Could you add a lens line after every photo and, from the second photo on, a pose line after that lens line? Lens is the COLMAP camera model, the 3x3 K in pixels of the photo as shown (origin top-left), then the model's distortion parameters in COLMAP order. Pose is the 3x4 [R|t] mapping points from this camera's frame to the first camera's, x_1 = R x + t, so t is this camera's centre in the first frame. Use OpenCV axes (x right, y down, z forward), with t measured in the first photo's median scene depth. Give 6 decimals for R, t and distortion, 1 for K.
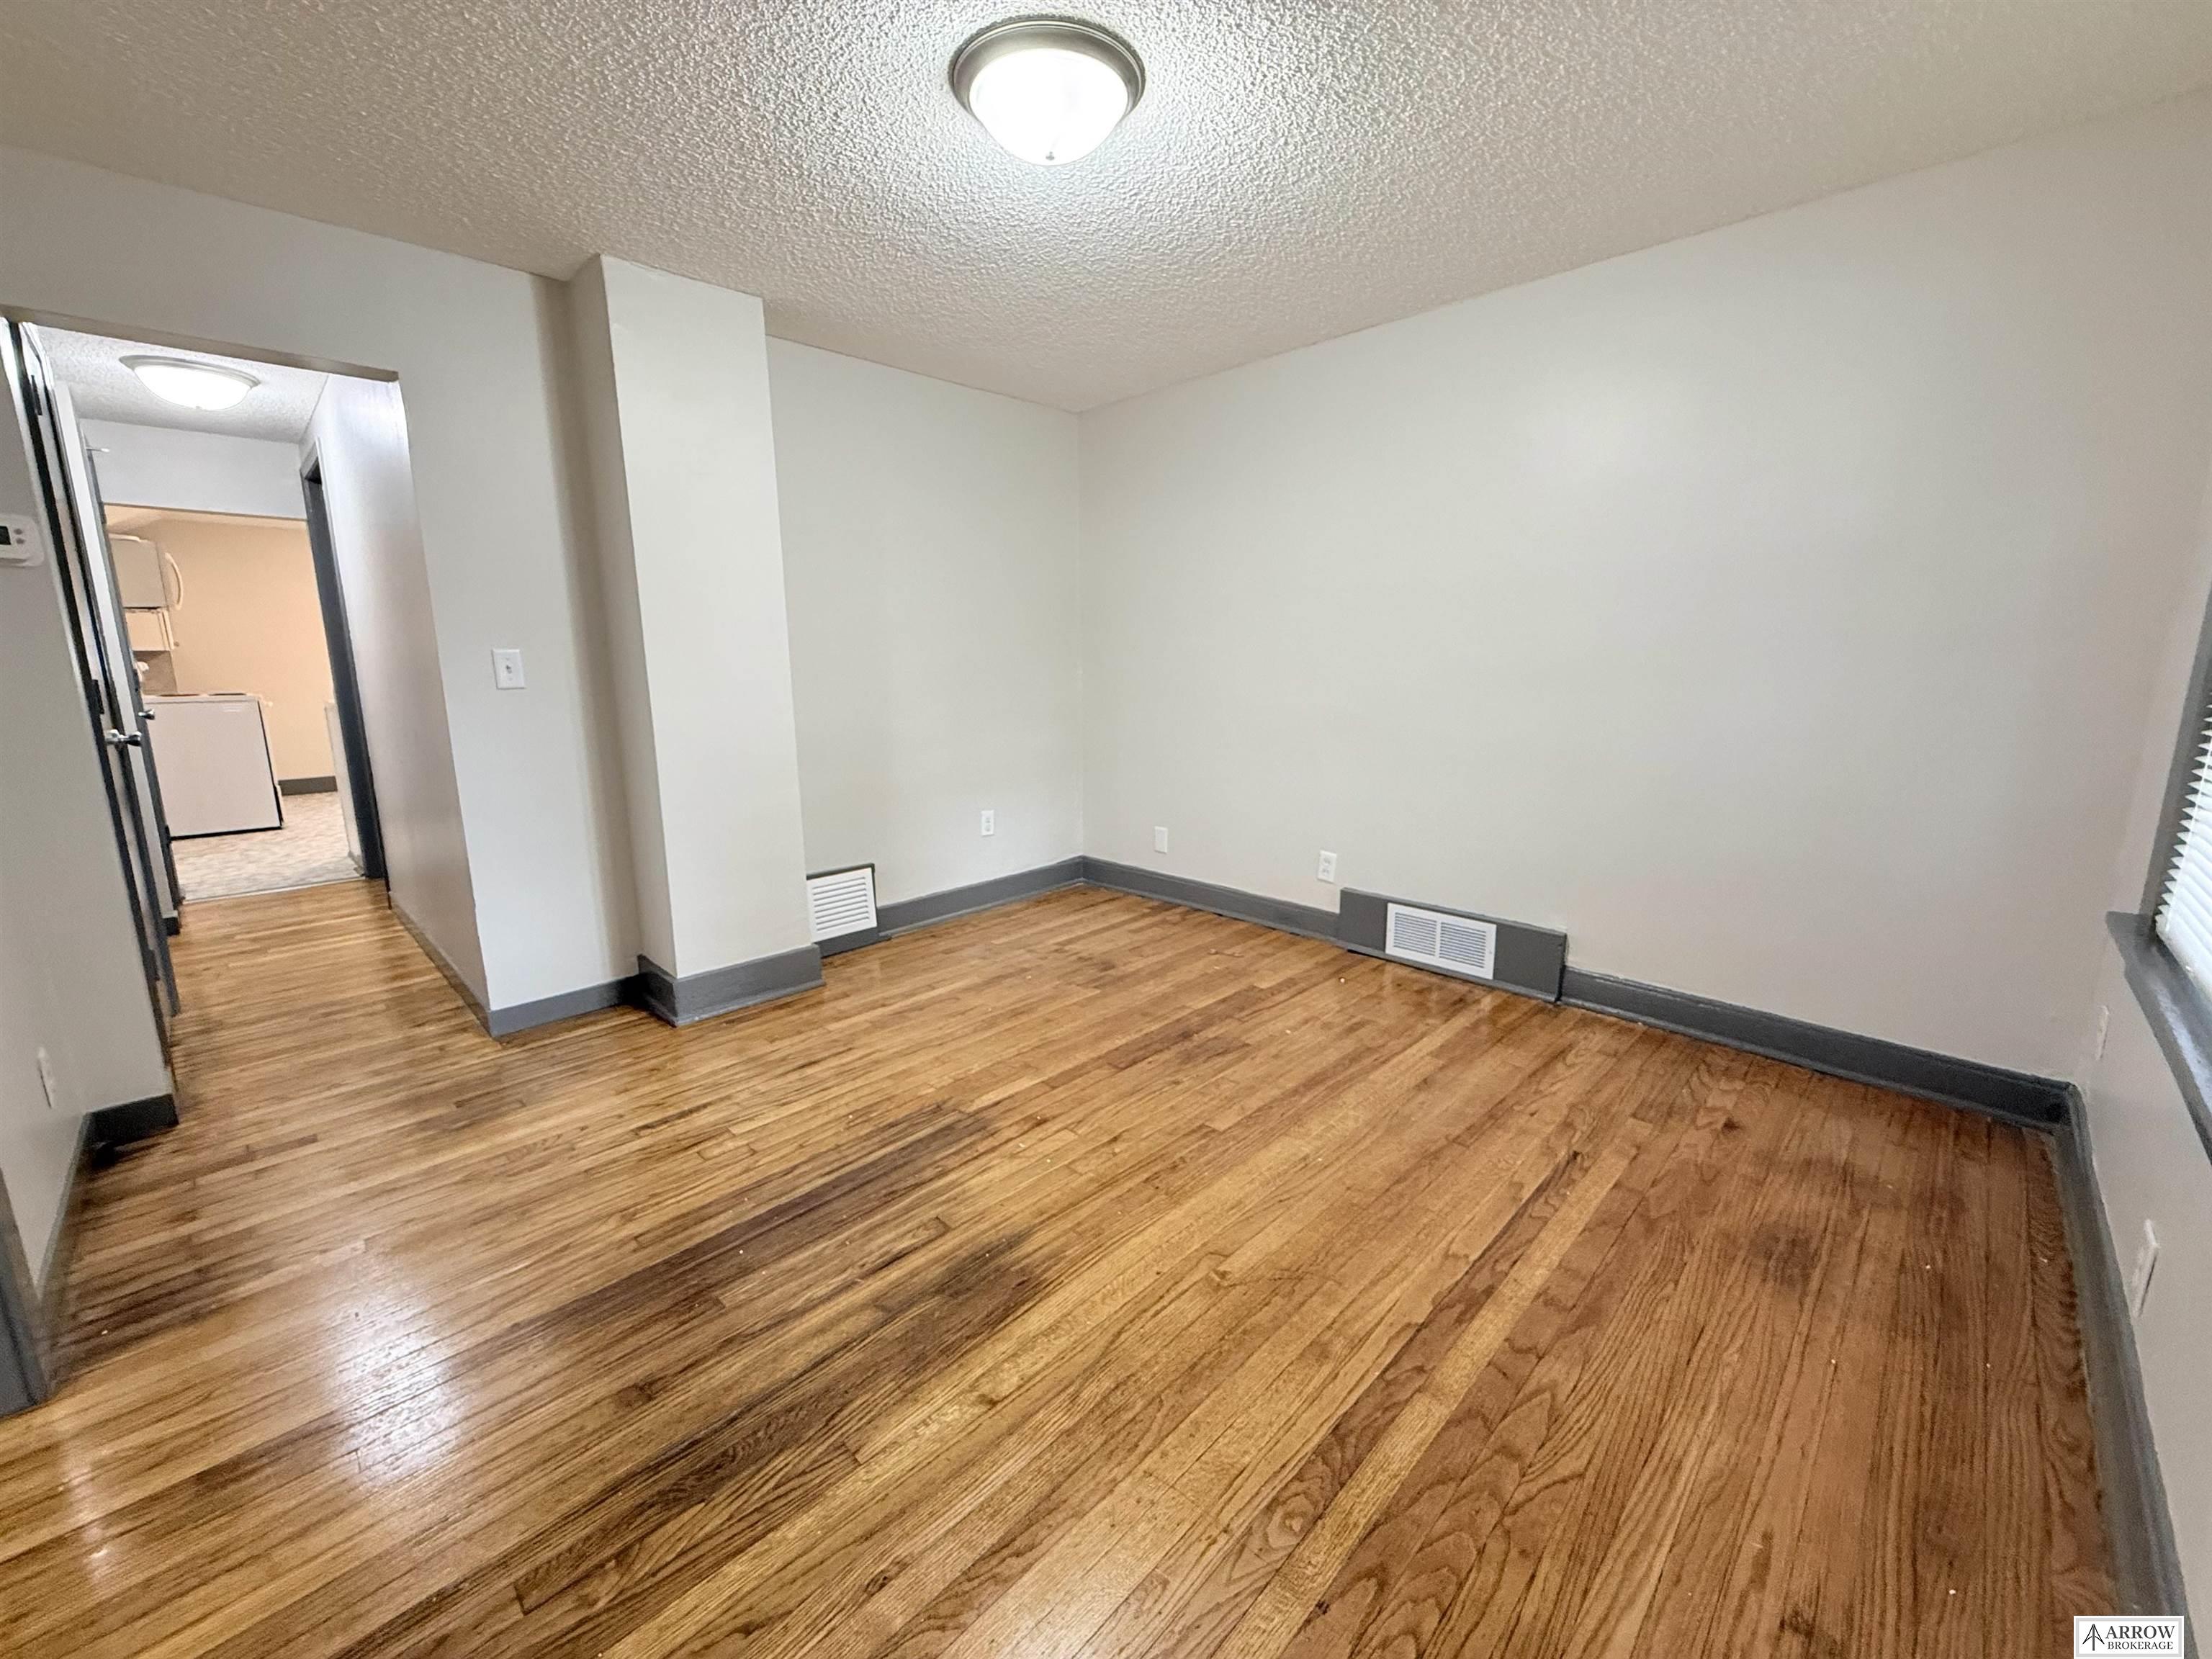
lens RADIAL K [[894.1, 0, 1085.0], [0, 894.1, 811.8], [0, 0, 1]] dist [-0.000842, 0.001122]
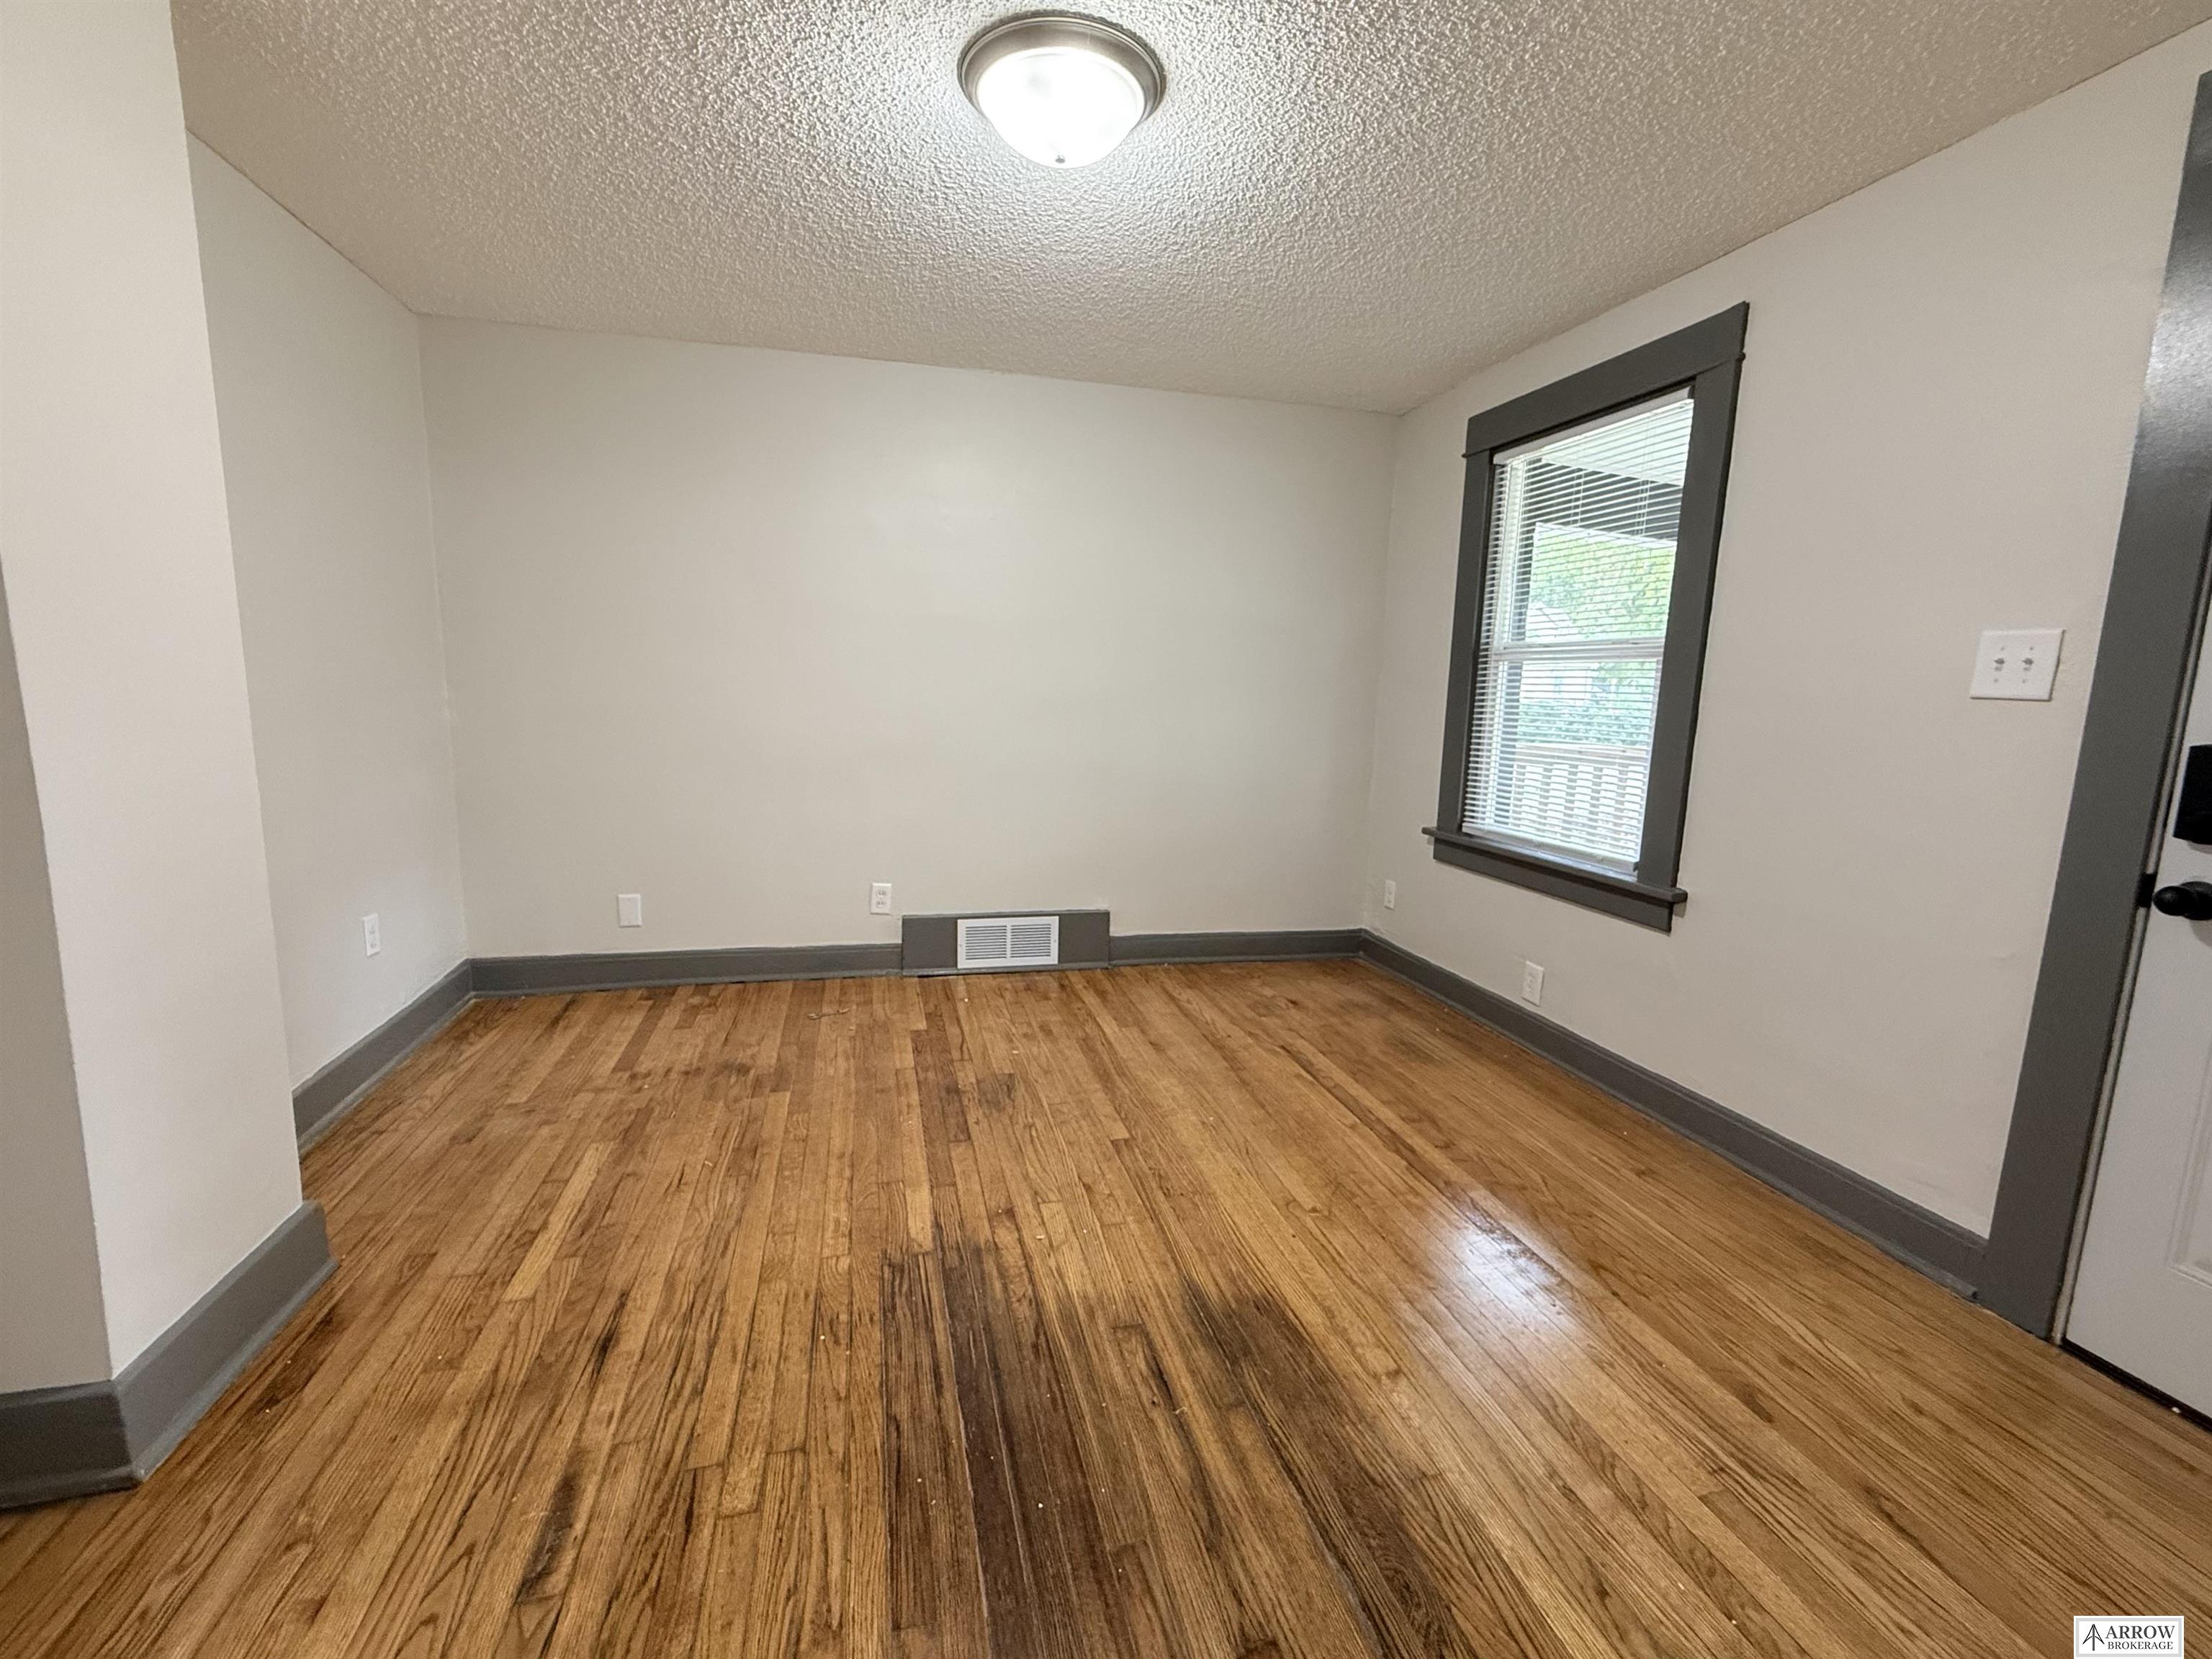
lens RADIAL K [[934.5, 0, 1099.2], [0, 934.5, 834.2], [0, 0, 1]] dist [0.001845, -0.001243]
pose [[0.509637, -0.117125, 0.852380, -0.752114], [0.119615, 0.990715, 0.064616, -0.075100], [-0.852034, 0.069027, 0.518915, 0.417262]]
